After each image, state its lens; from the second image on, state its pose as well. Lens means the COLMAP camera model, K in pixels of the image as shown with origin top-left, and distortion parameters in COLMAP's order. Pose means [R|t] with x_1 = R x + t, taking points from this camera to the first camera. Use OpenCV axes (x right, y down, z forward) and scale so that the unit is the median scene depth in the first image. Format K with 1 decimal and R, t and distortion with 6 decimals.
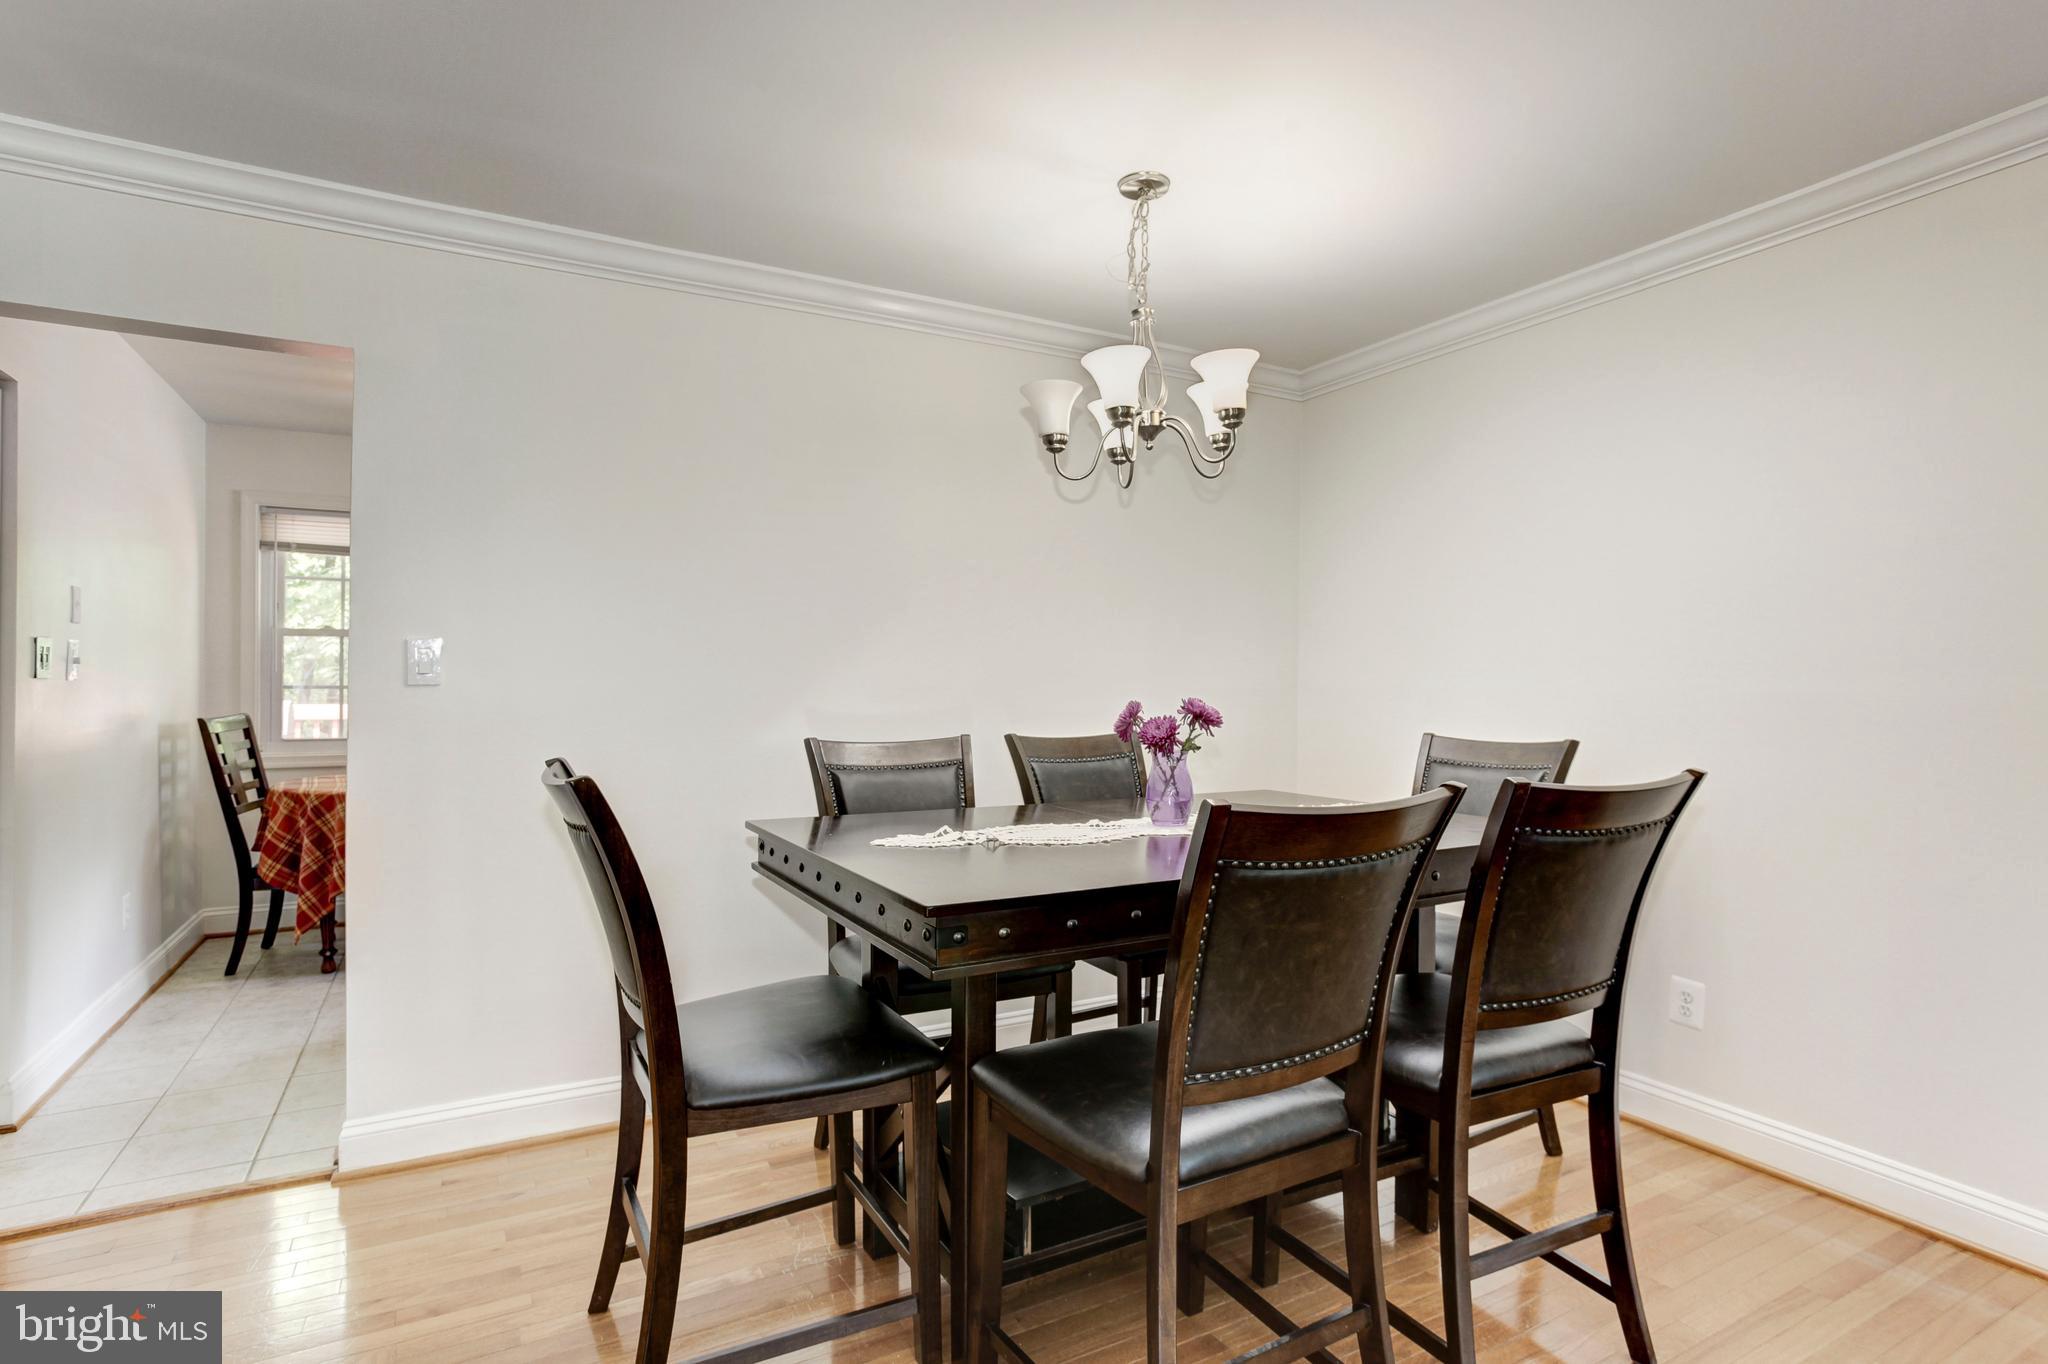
lens RADIAL K [[1023.9, 0, 1026.2], [0, 1023.9, 688.8], [0, 0, 1]] dist [-0.036647, 0.020808]
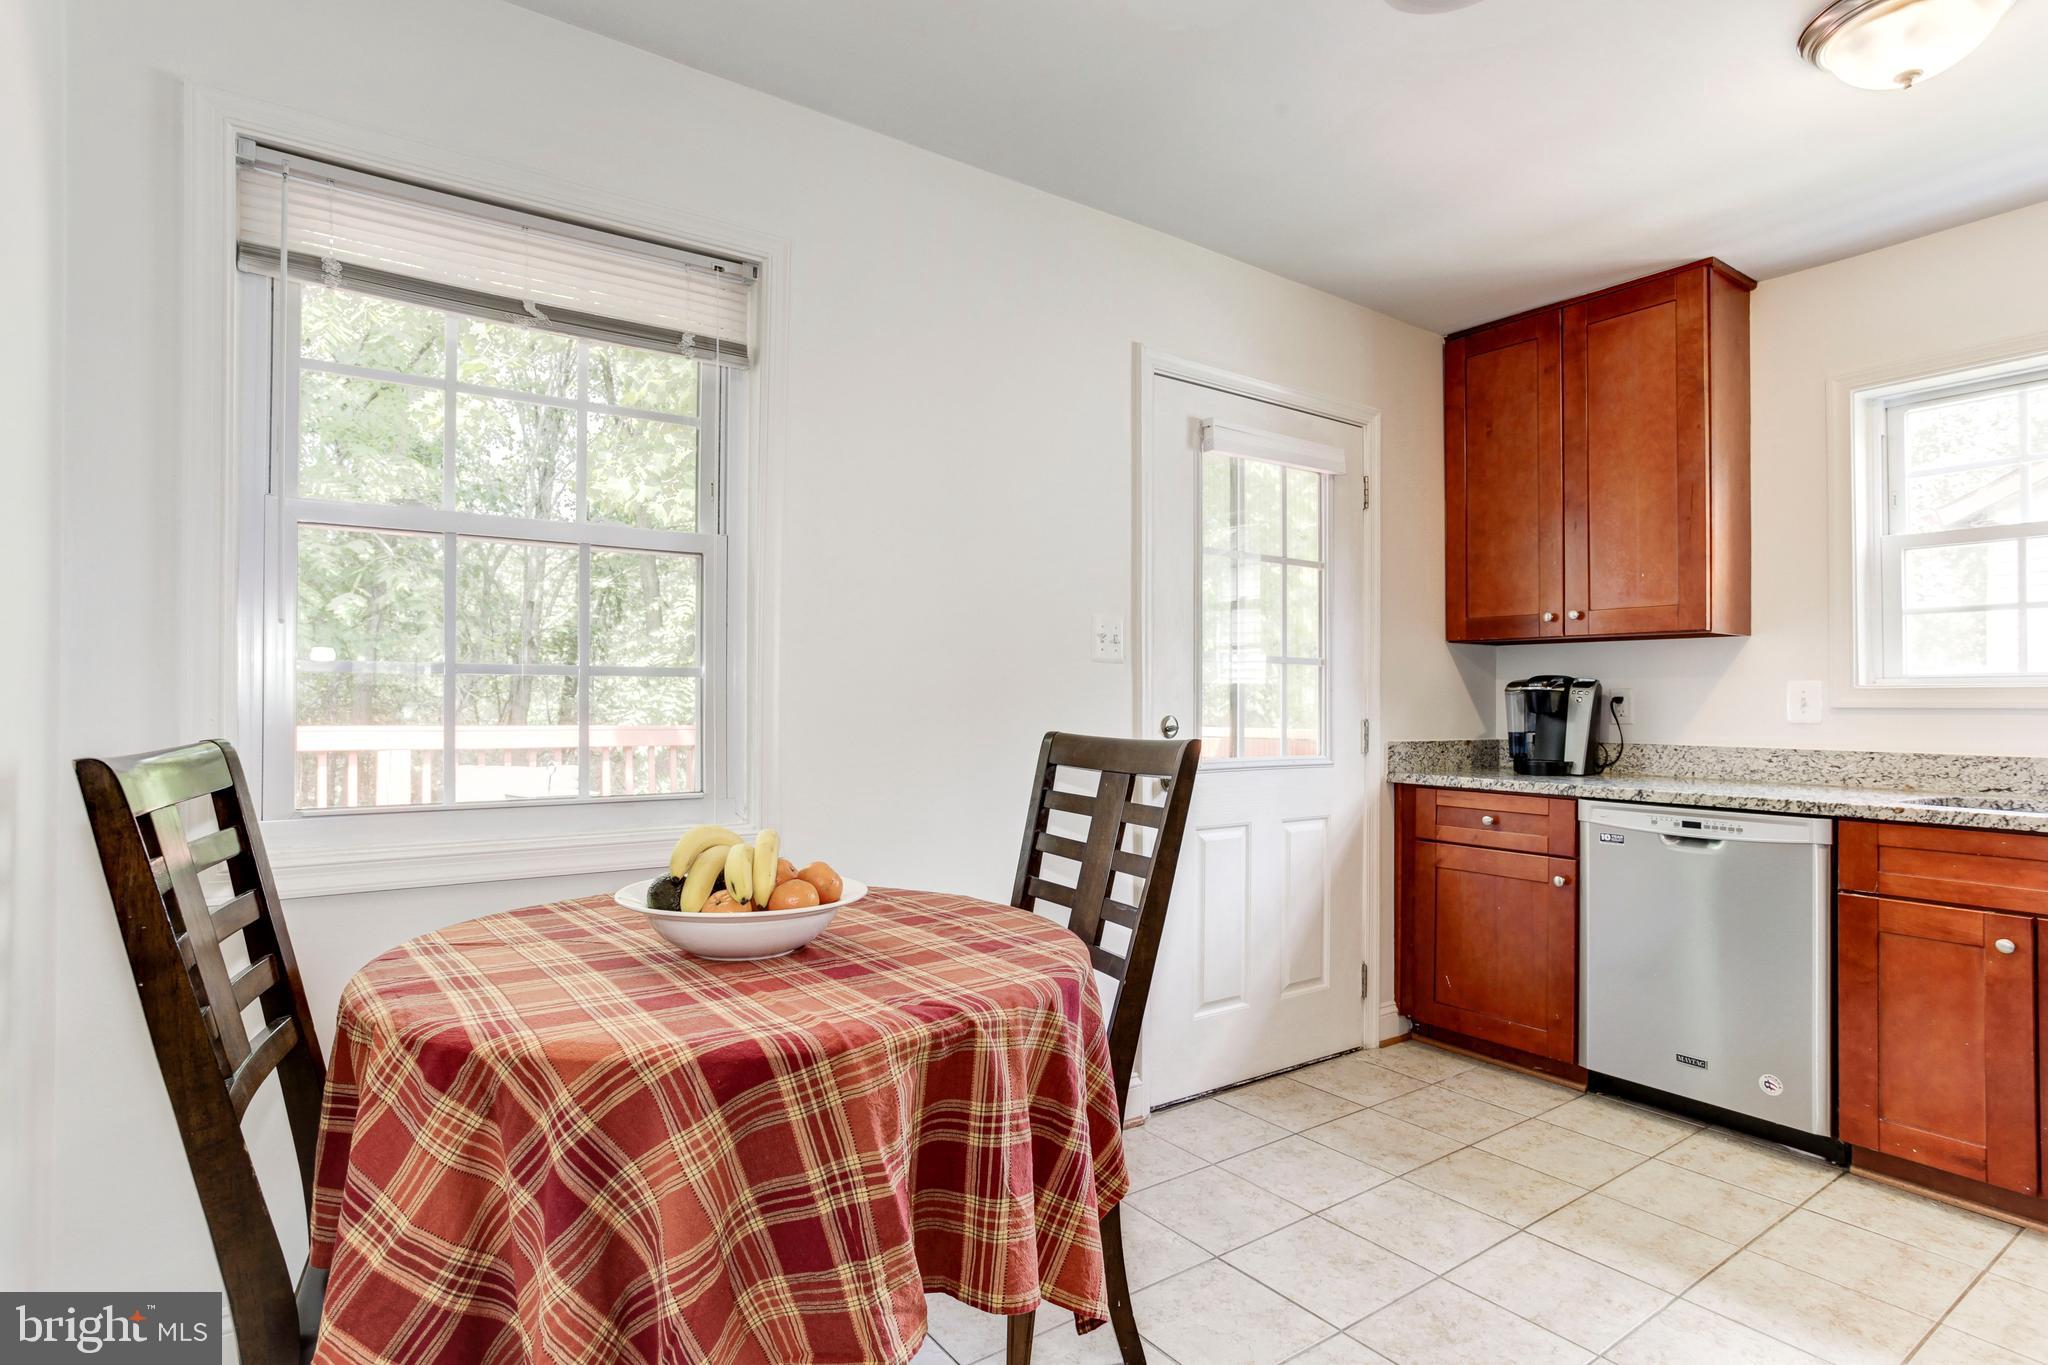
lens RADIAL K [[1023.9, 0, 1015.4], [0, 1023.9, 681.4], [0, 0, 1]] dist [-0.036647, 0.020808]
pose [[0.995305, 0.006376, 0.096583, -0.575810], [-0.006086, 0.999976, -0.003305, 0.006710], [-0.096602, 0.002702, 0.995319, 0.689118]]
